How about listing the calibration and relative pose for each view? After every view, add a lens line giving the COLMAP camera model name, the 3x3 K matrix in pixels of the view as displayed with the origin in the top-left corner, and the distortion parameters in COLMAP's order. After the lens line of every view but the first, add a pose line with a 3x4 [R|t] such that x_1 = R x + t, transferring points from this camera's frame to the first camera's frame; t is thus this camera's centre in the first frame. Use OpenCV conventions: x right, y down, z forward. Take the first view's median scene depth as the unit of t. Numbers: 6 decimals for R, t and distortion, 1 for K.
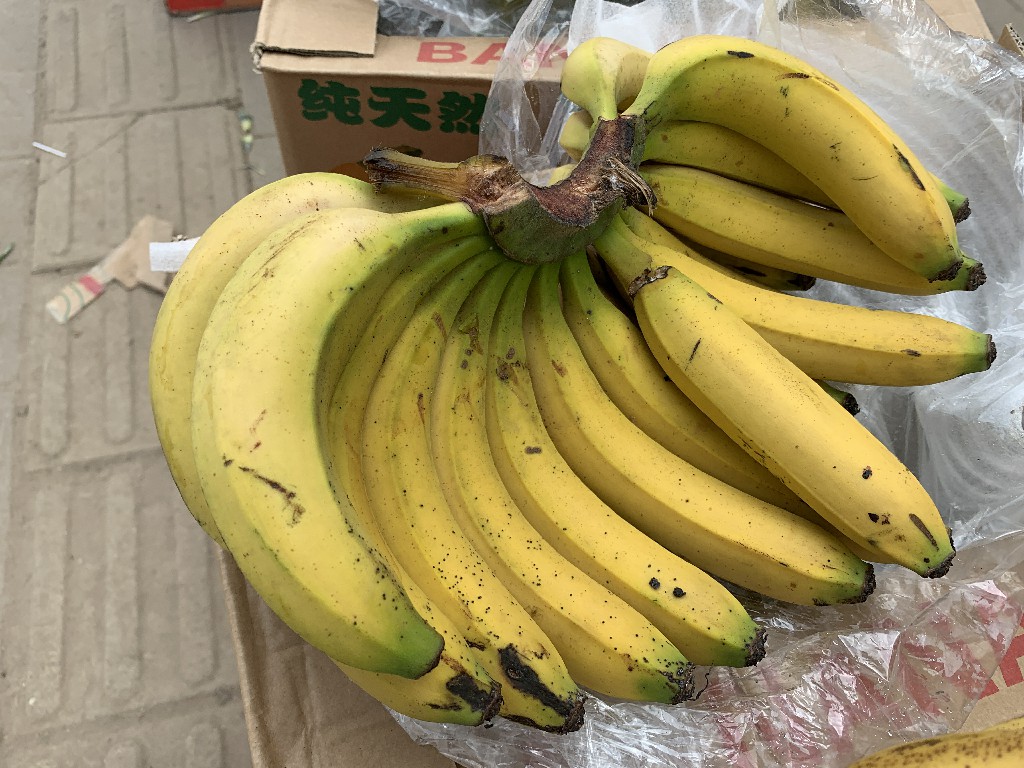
lens RADIAL K [[779.2, 0, 512.4], [0, 779.2, 383.9], [0, 0, 1]] dist [-0.004801, -0.001553]
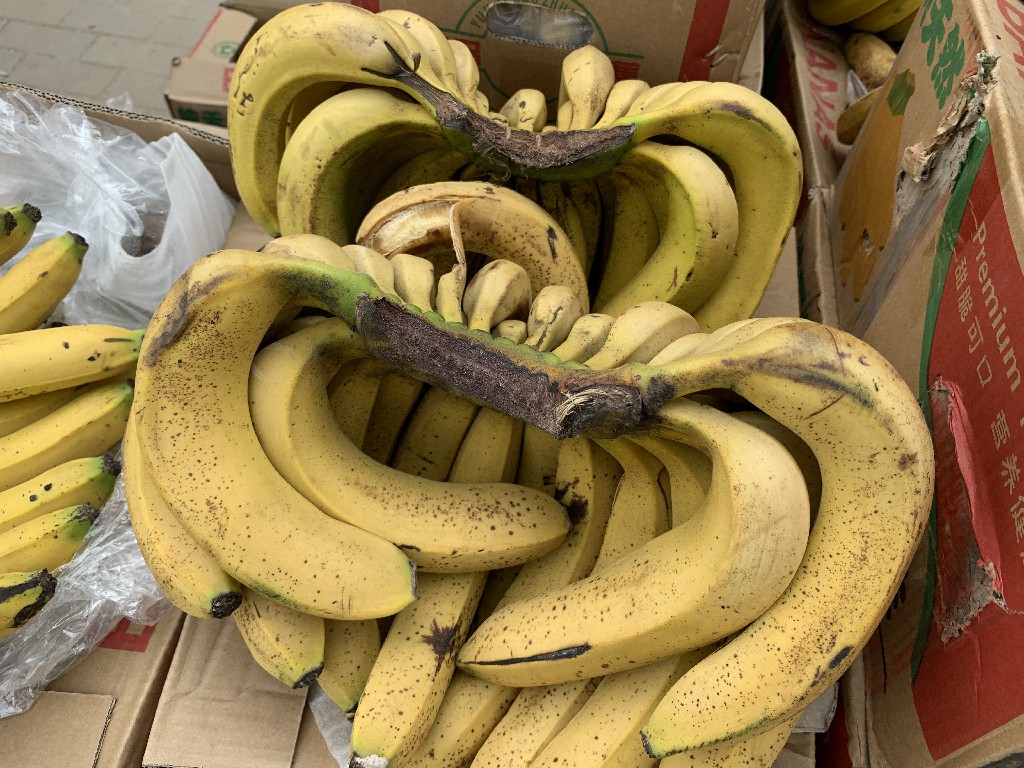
lens RADIAL K [[779.2, 0, 511.7], [0, 779.2, 384.6], [0, 0, 1]] dist [-0.004801, -0.001553]
pose [[0.428709, -0.770332, 0.472014, 0.041696], [0.760093, 0.589945, 0.272438, 0.419230], [-0.488331, 0.241978, 0.838439, -0.734414]]
